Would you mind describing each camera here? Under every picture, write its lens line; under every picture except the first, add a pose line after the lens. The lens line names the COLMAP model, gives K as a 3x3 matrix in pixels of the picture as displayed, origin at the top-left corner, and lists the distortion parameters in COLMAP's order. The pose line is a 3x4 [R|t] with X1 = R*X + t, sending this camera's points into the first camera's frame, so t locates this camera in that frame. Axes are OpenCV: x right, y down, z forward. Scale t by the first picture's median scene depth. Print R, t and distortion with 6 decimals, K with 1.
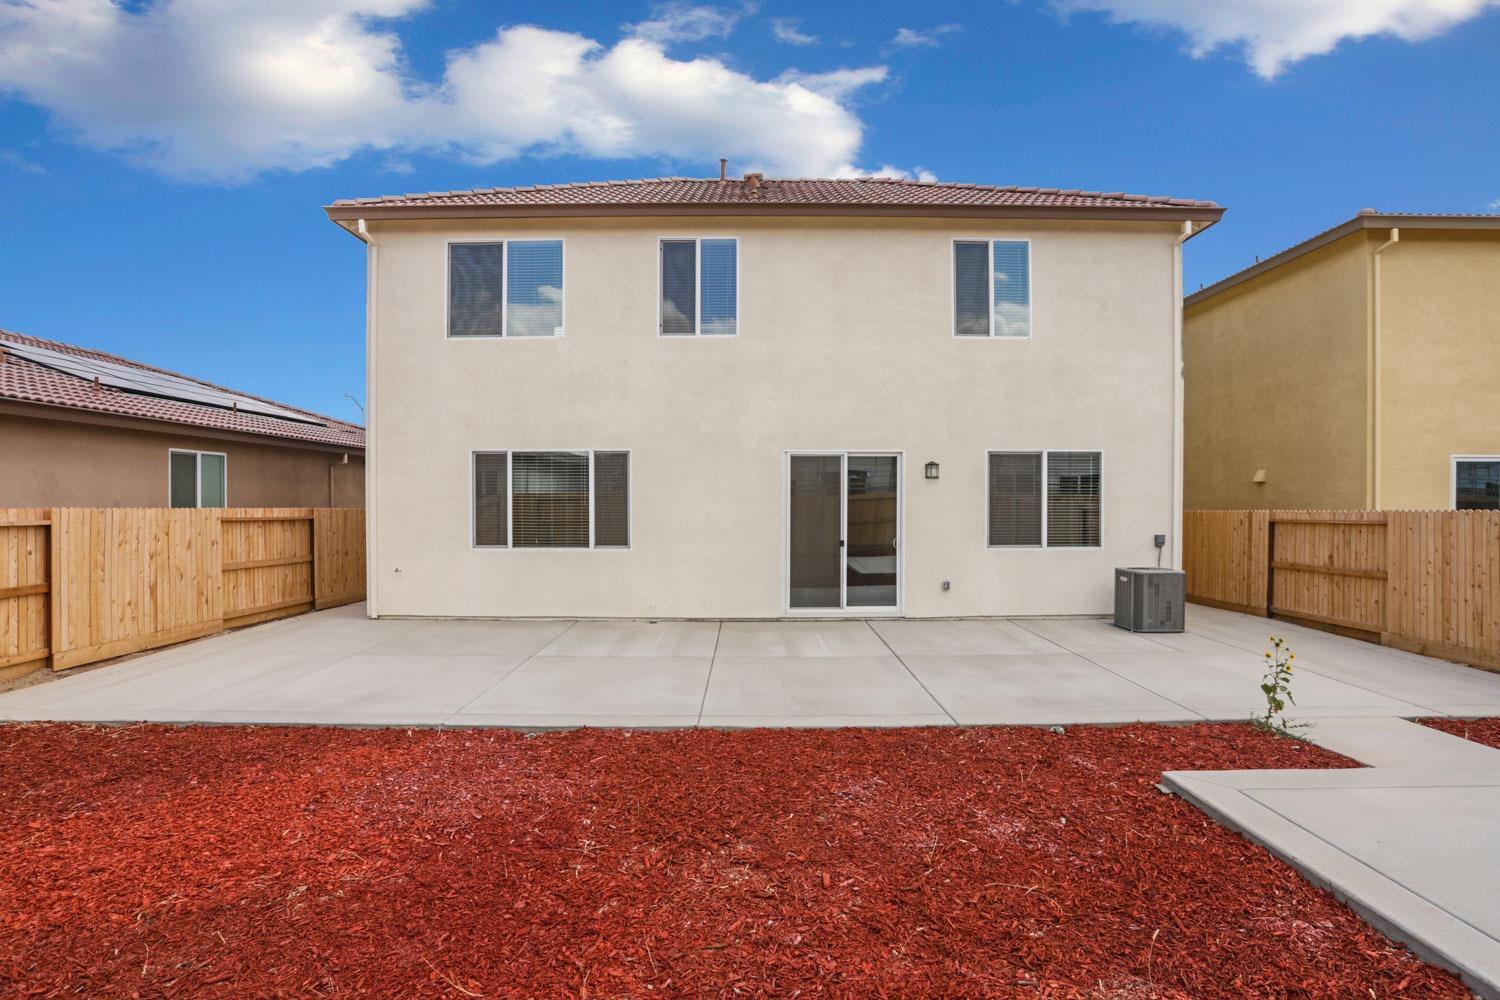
lens RADIAL K [[730.8, 0, 750.0], [0, 730.8, 500.0], [0, 0, 1]] dist [-0.068079, 0.032818]
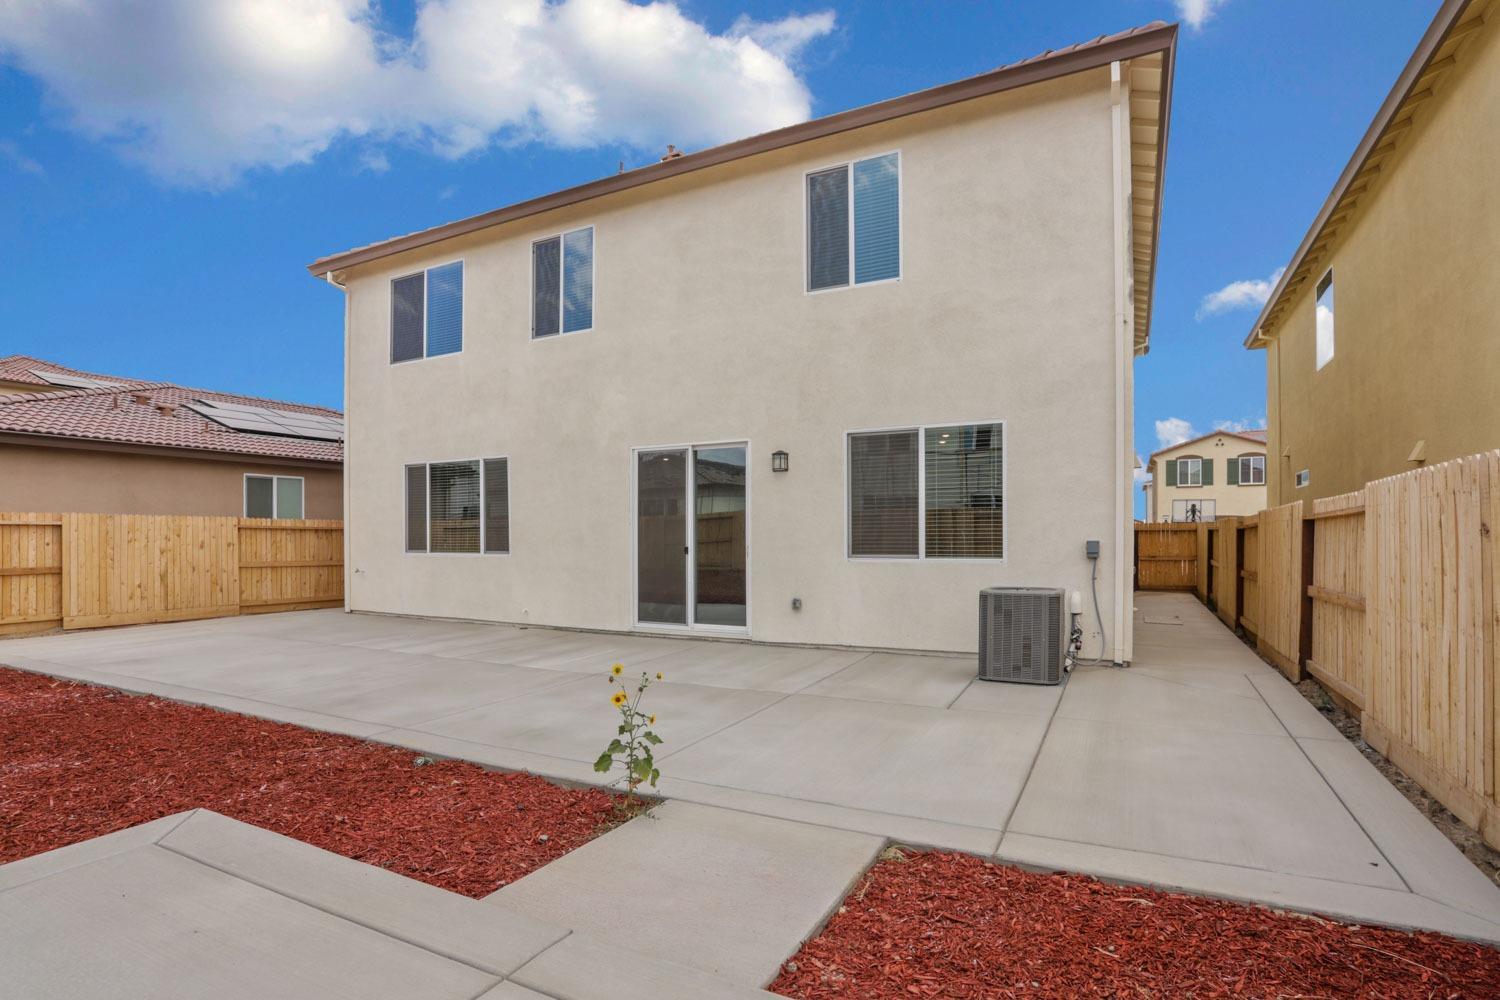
lens RADIAL K [[746.0, 0, 748.8], [0, 746.0, 529.5], [0, 0, 1]] dist [-0.070593, 0.036610]
pose [[0.887249, -0.006029, -0.461252, 0.601897], [0.004202, 0.999979, -0.004988, 0.039365], [0.461273, 0.002487, 0.887255, 0.246144]]
